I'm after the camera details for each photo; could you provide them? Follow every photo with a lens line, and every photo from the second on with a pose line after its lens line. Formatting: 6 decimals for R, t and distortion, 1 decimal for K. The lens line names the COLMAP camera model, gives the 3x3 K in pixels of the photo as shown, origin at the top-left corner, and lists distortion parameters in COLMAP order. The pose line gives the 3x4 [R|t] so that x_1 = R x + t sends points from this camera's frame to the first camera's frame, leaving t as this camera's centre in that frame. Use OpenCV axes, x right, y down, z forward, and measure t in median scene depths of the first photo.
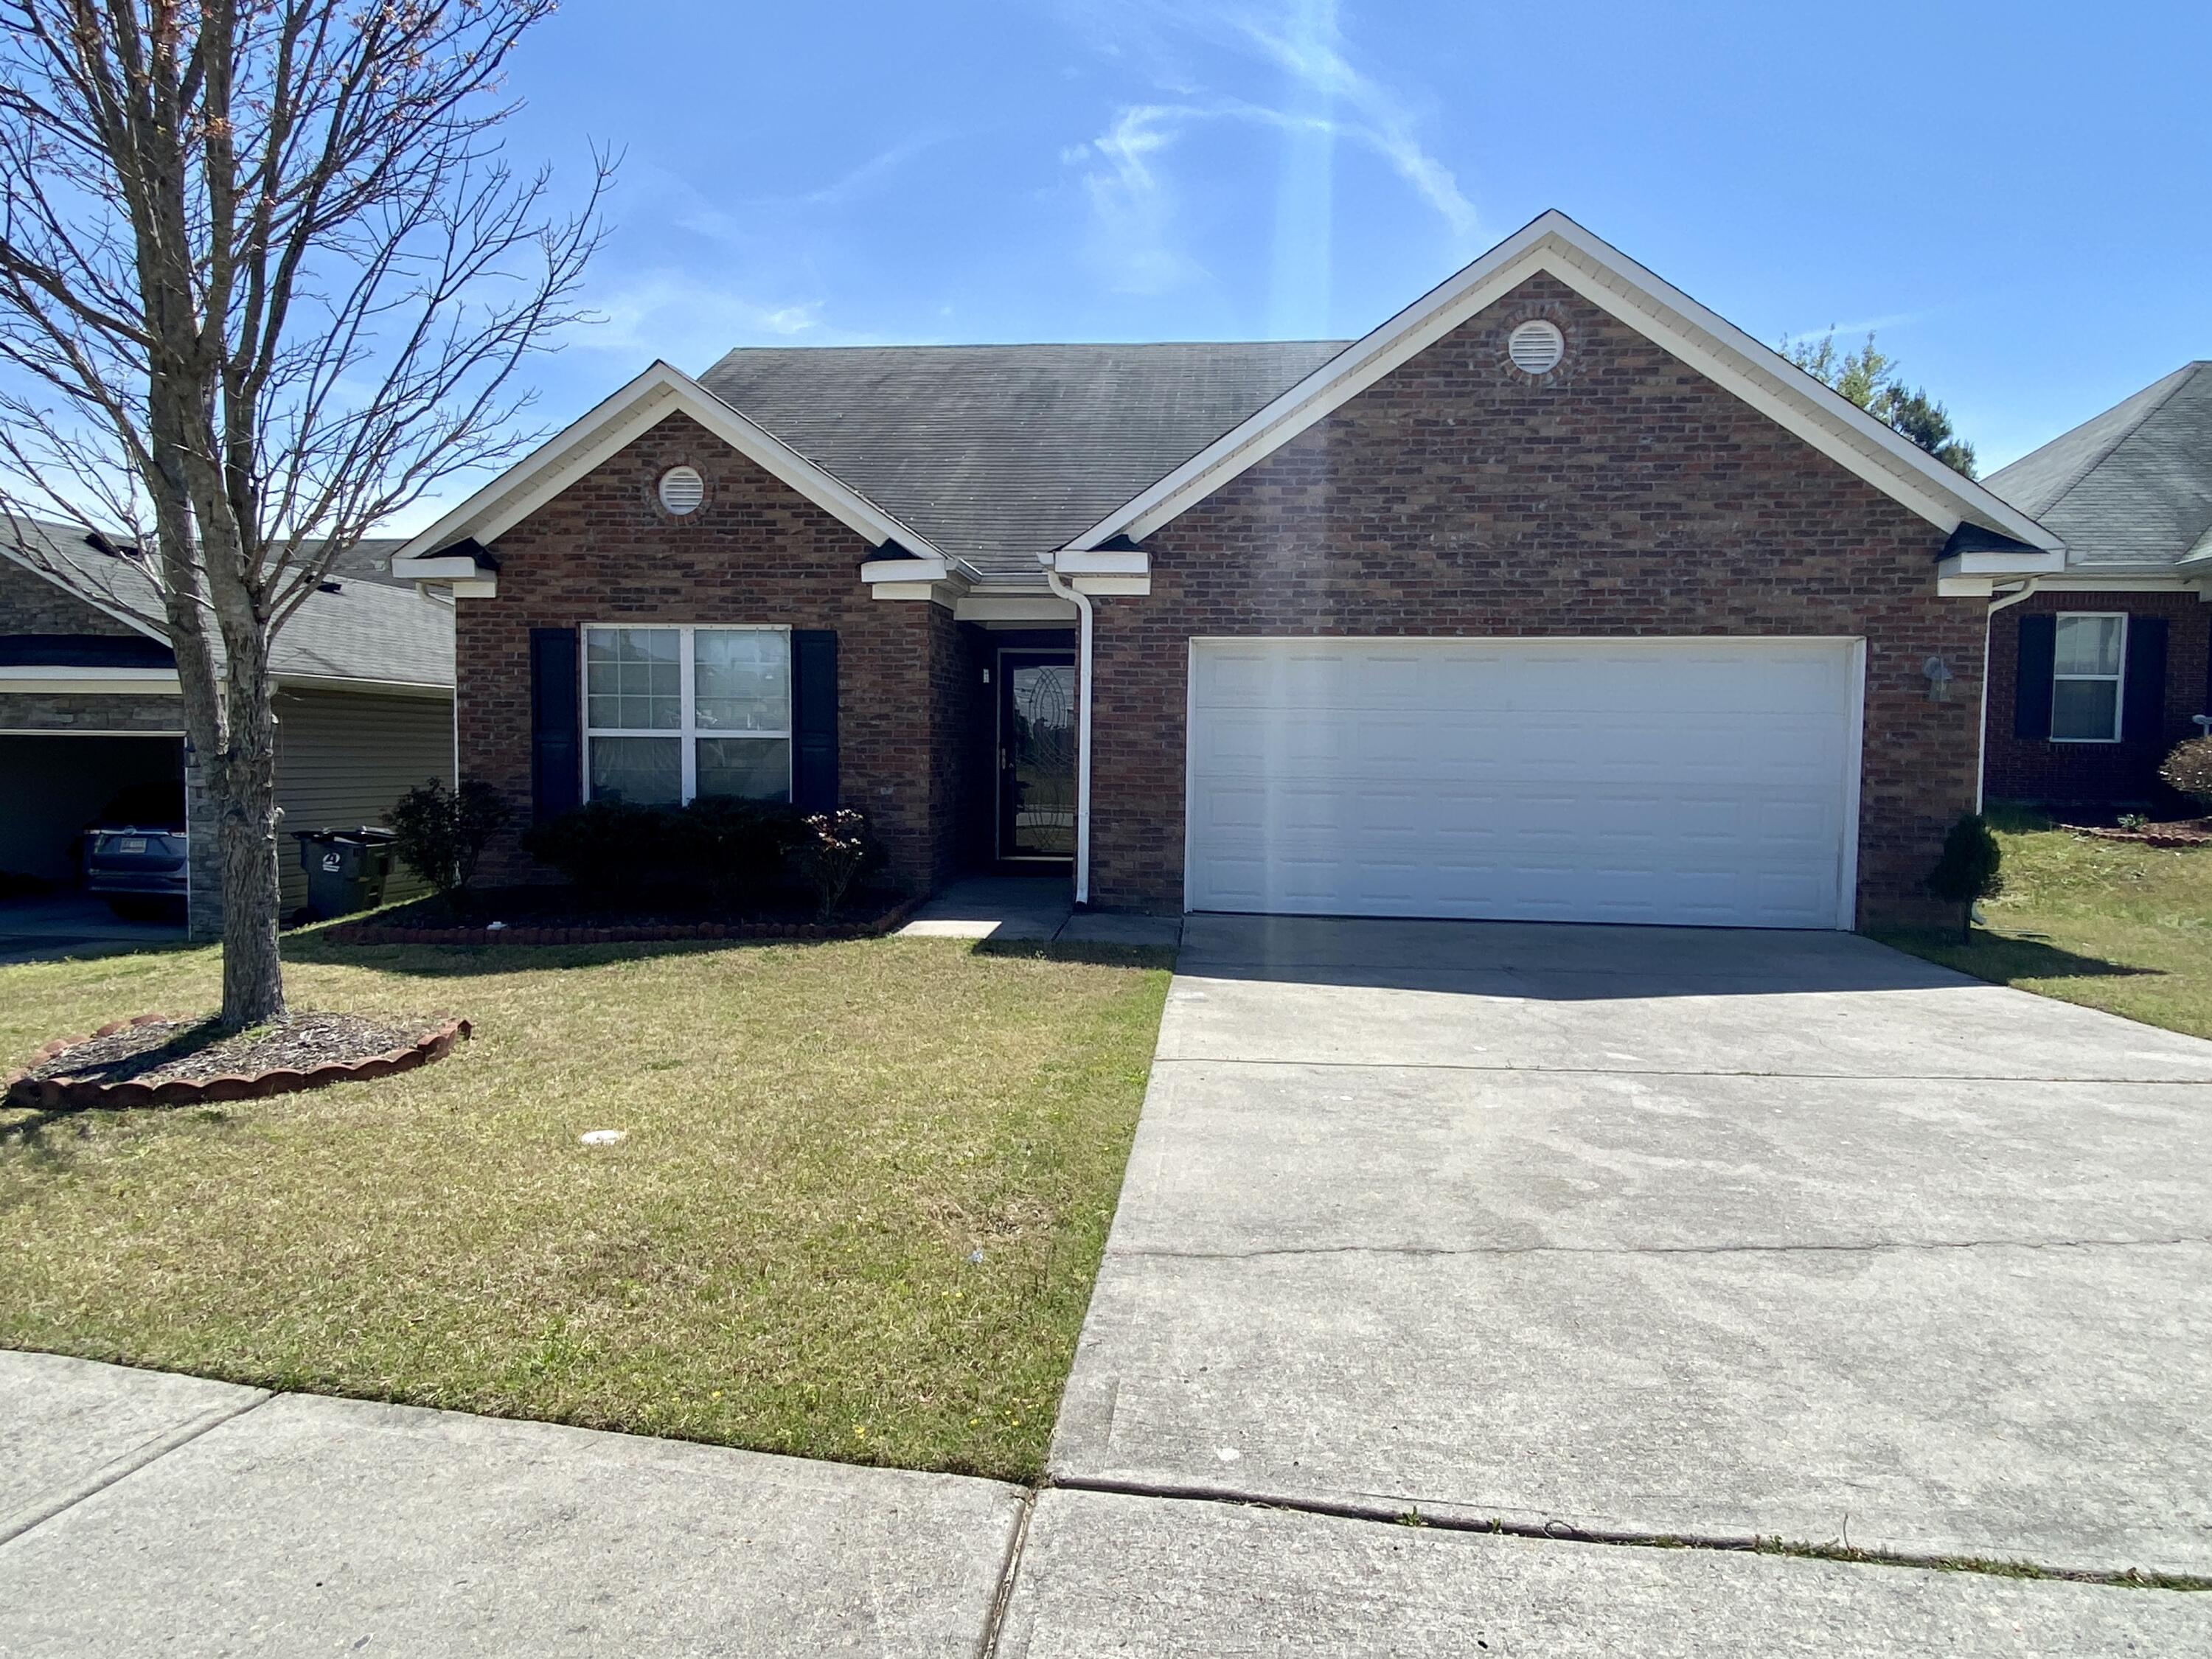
lens RADIAL K [[1434.0, 0, 1110.6], [0, 1434.0, 837.9], [0, 0, 1]] dist [-0.006924, -0.015412]
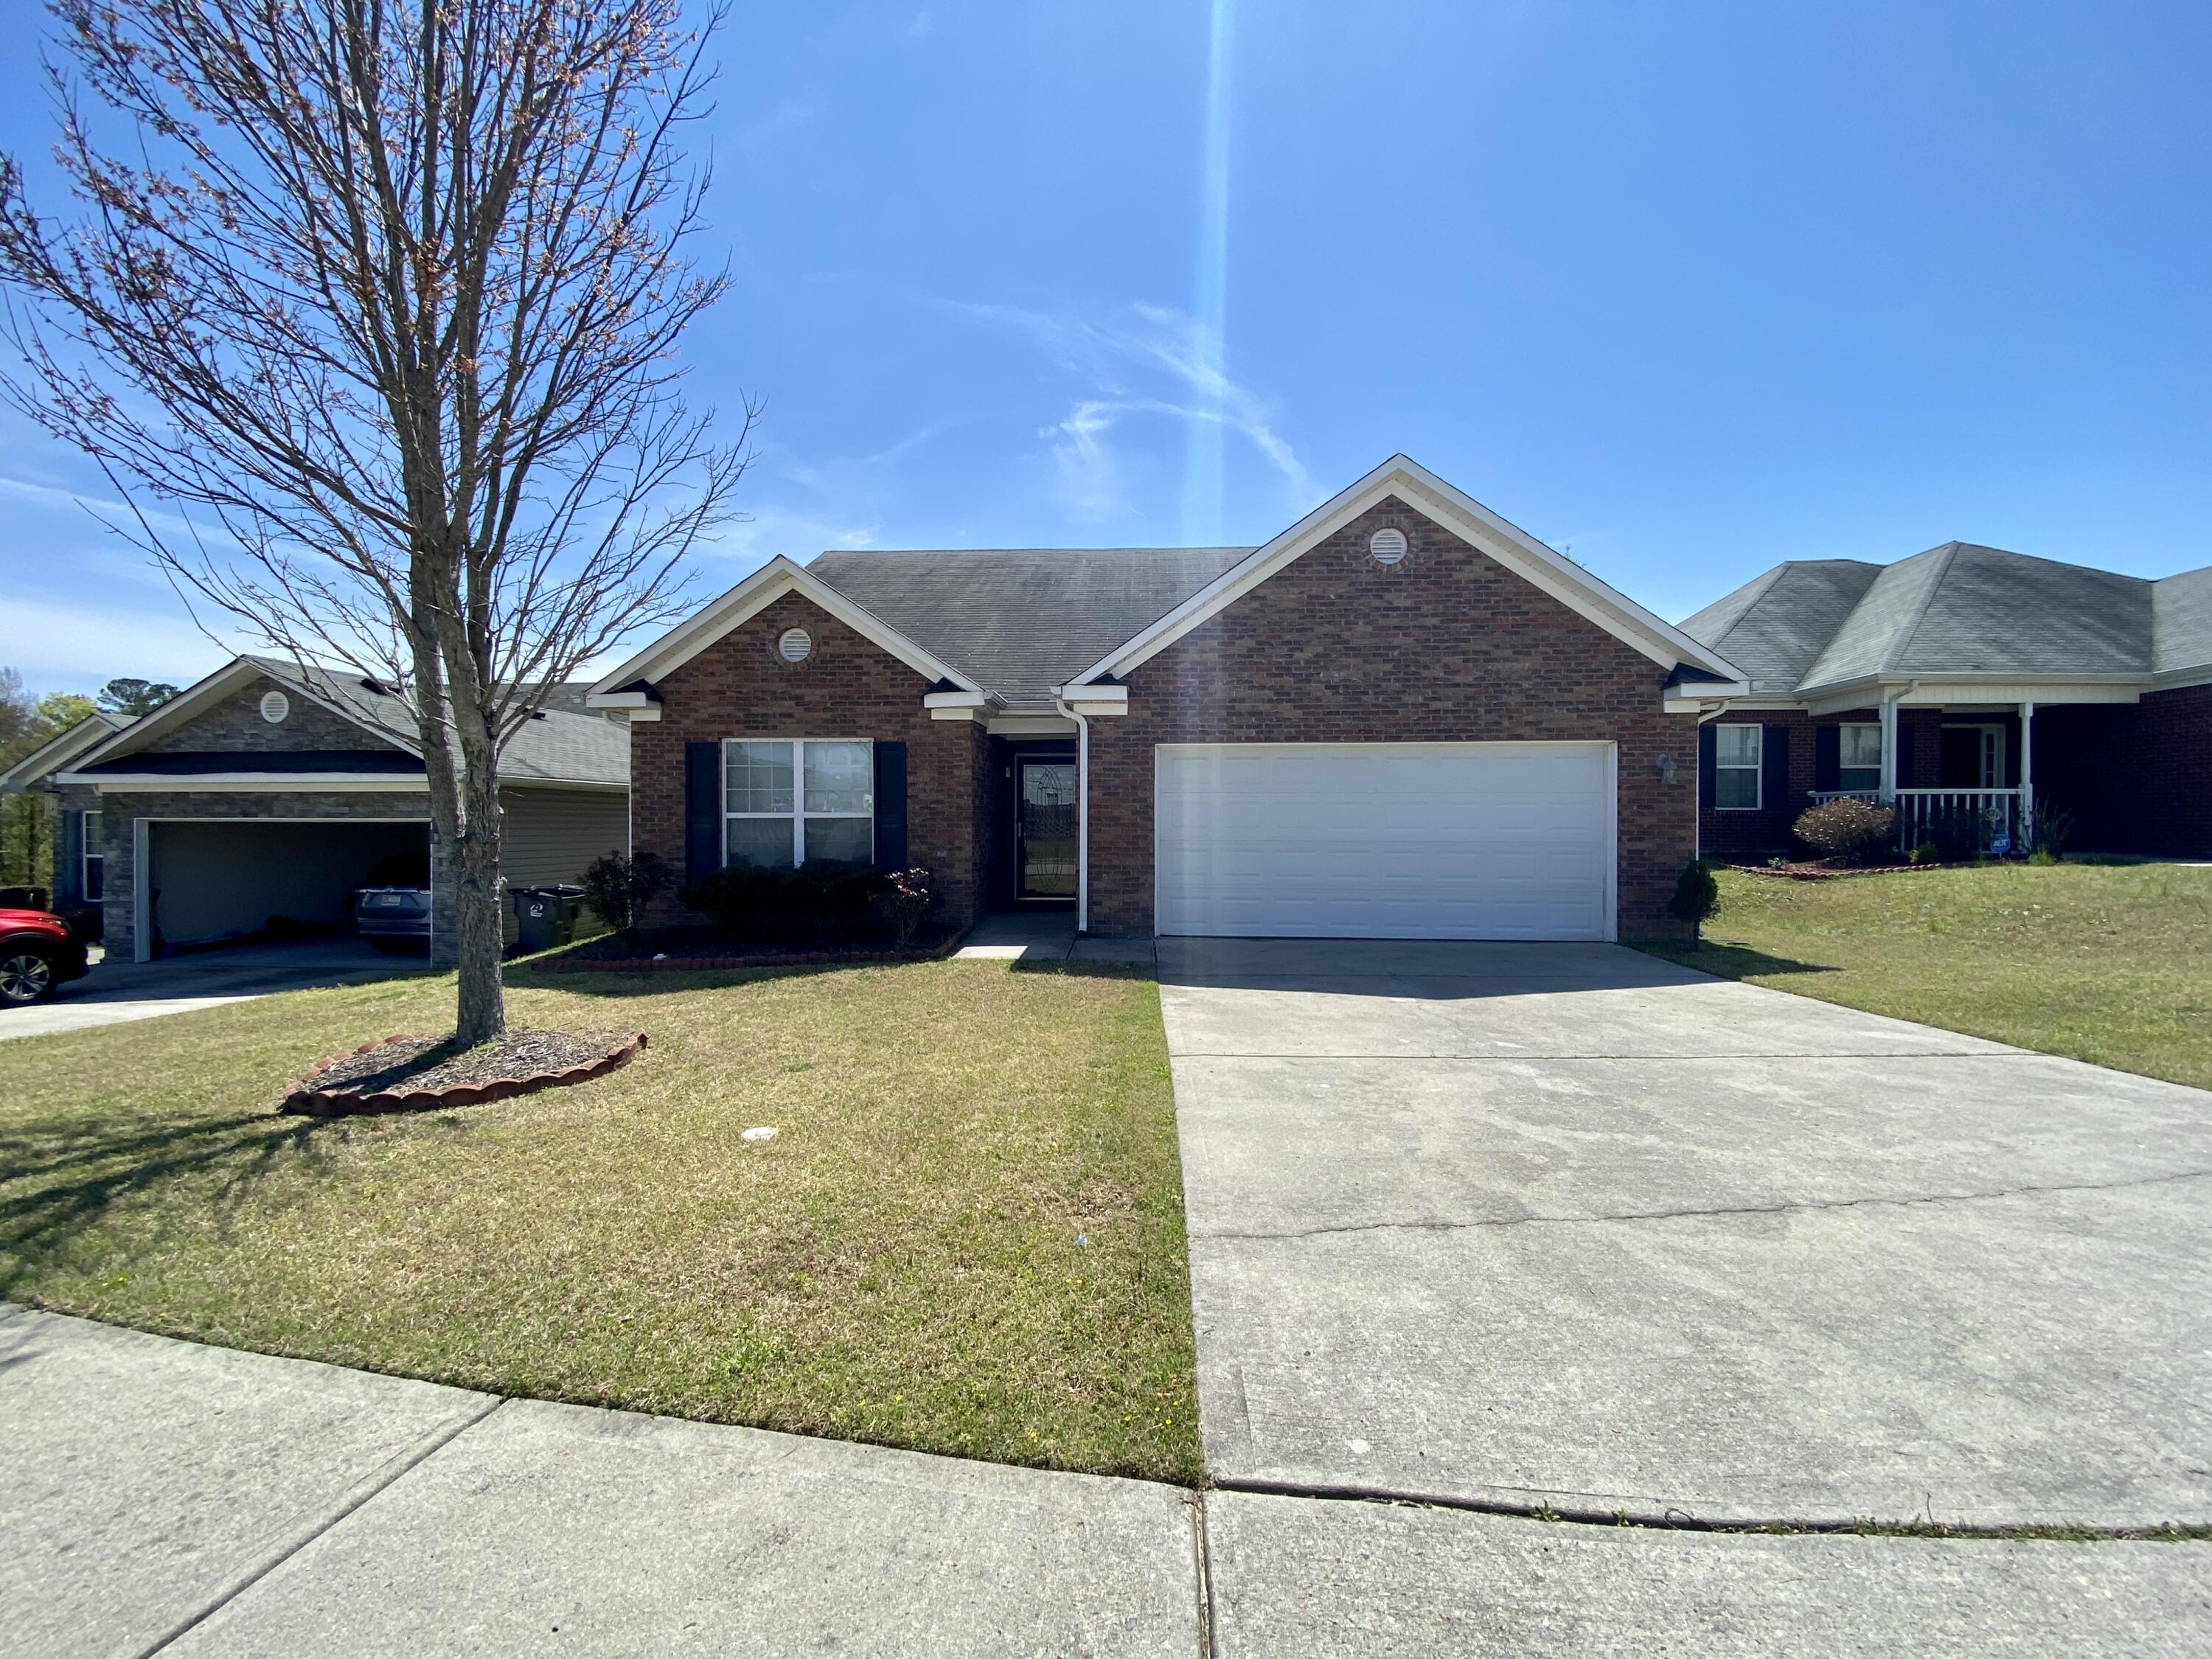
lens RADIAL K [[942.5, 0, 1107.2], [0, 942.5, 826.8], [0, 0, 1]] dist [-0.019215, -0.005958]
pose [[0.998495, -0.012398, 0.053415, -0.070311], [0.015214, 0.998497, -0.052647, -0.014328], [-0.052682, 0.053380, 0.997184, 0.106528]]
